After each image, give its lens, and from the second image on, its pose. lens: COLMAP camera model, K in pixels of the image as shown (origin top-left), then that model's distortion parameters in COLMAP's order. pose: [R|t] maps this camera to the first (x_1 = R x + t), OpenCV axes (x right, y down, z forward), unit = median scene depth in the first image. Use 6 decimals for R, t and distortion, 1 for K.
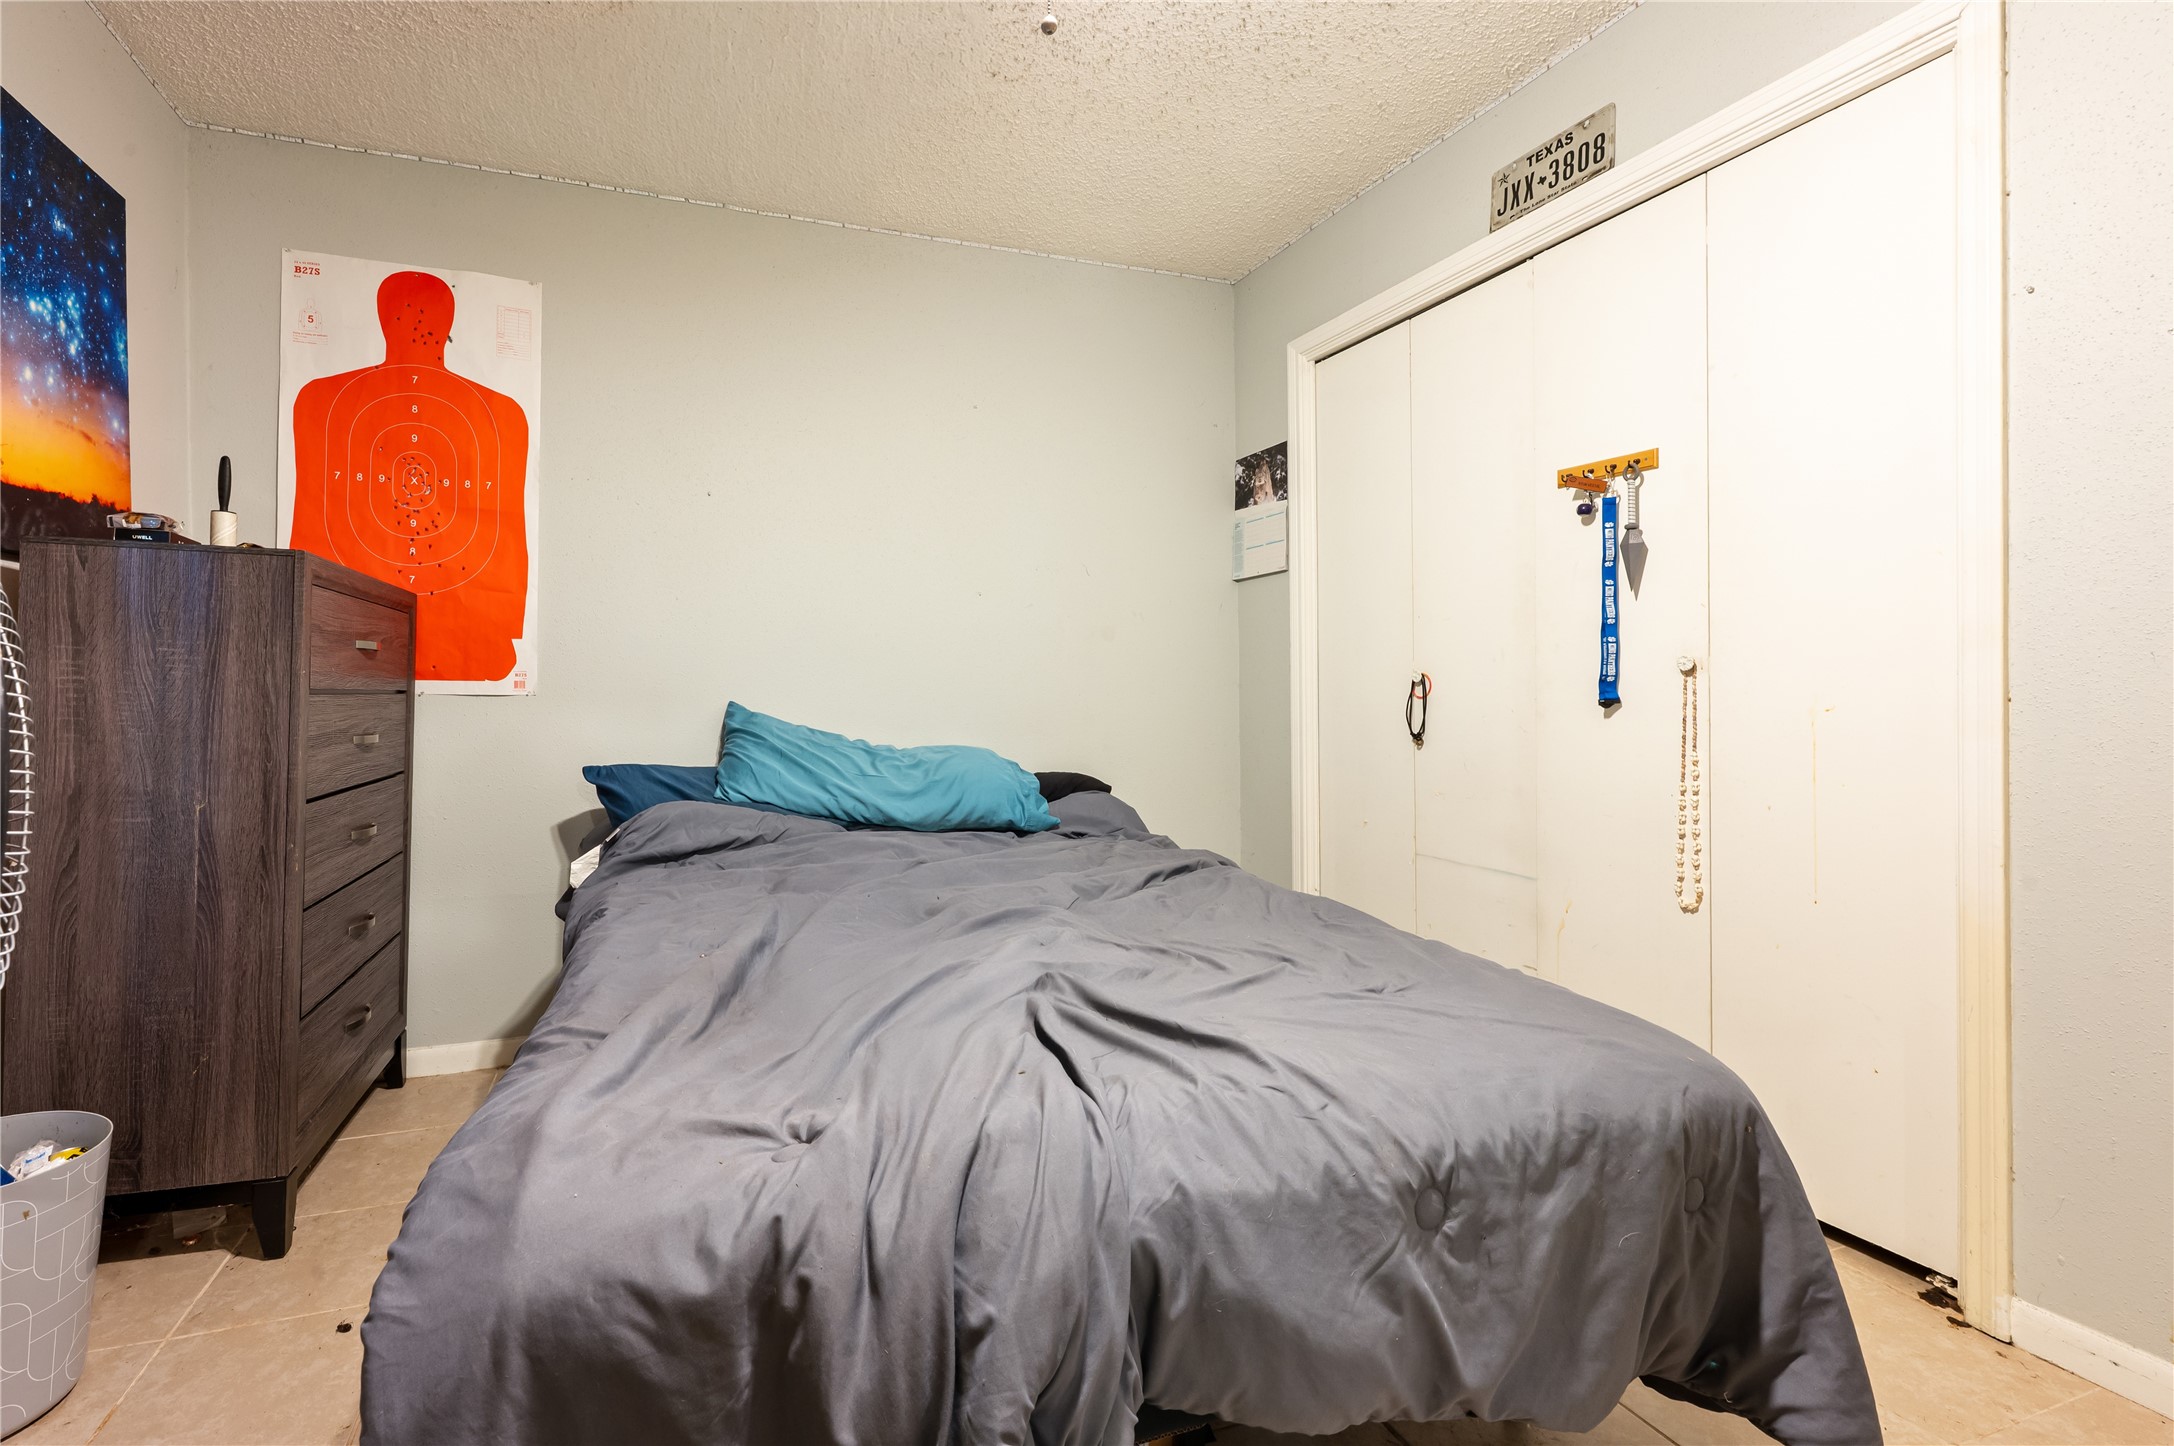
lens RADIAL K [[925.5, 0, 1087.1], [0, 925.5, 709.4], [0, 0, 1]] dist [-0.001410, -0.000198]
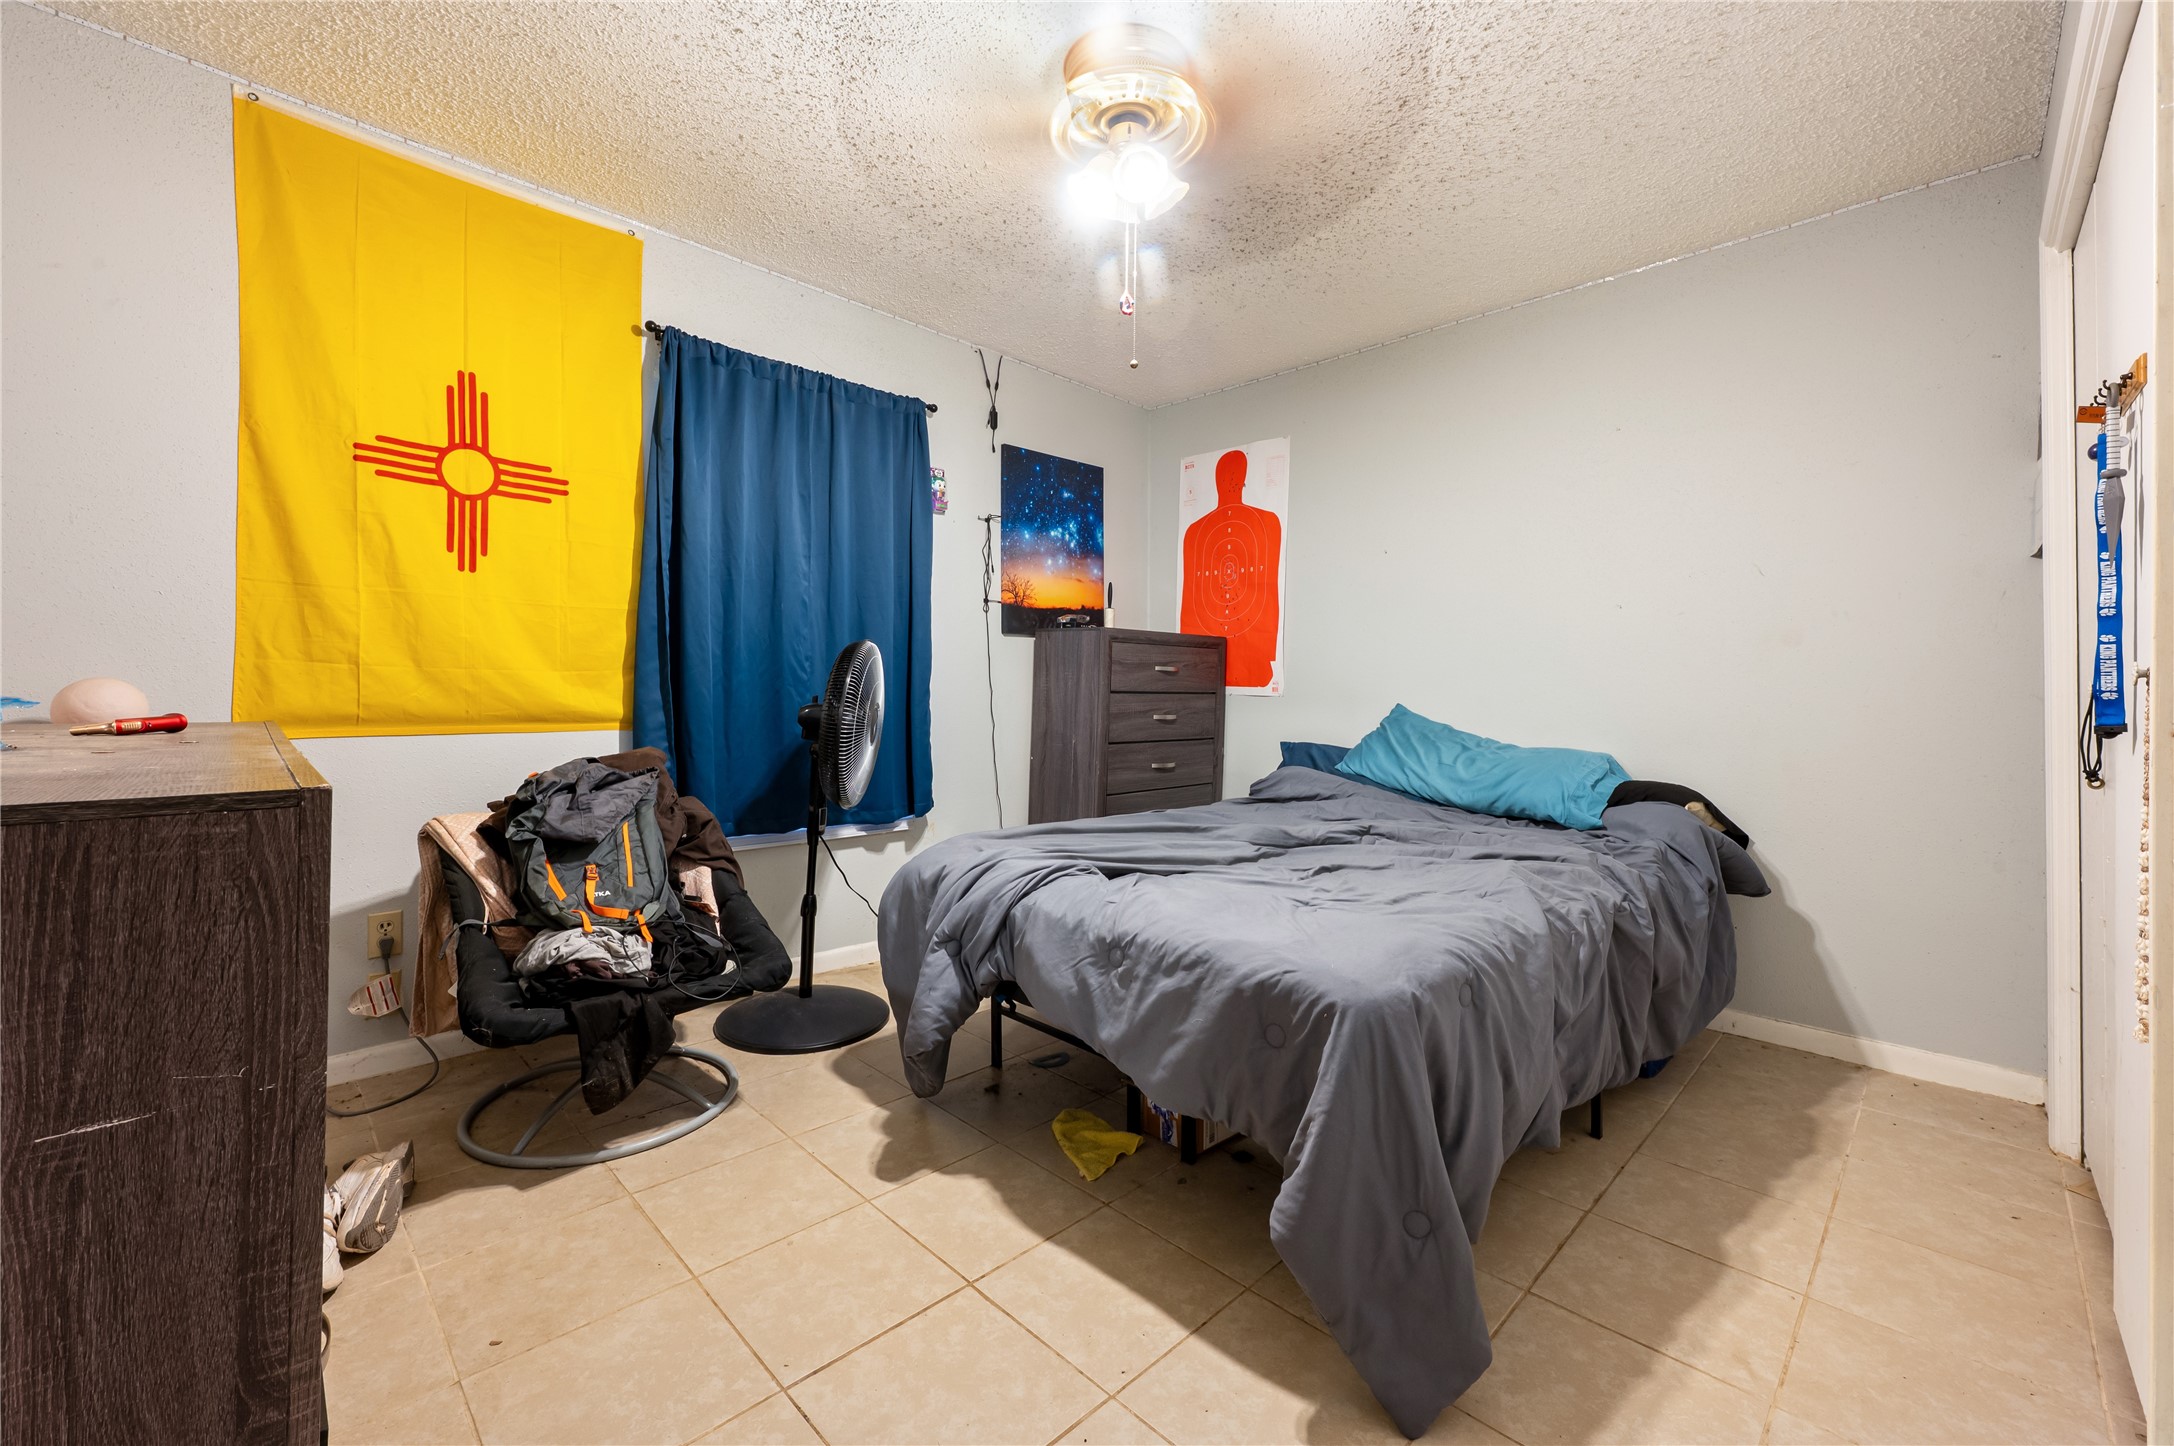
lens RADIAL K [[869.9, 0, 1087.0], [0, 869.9, 723.0], [0, 0, 1]] dist [-0.038953, -0.000031]
pose [[0.450962, 0.041141, -0.891594, 0.733138], [-0.031031, 0.999056, 0.030404, -0.005825], [0.892003, 0.013956, 0.451813, 0.036488]]
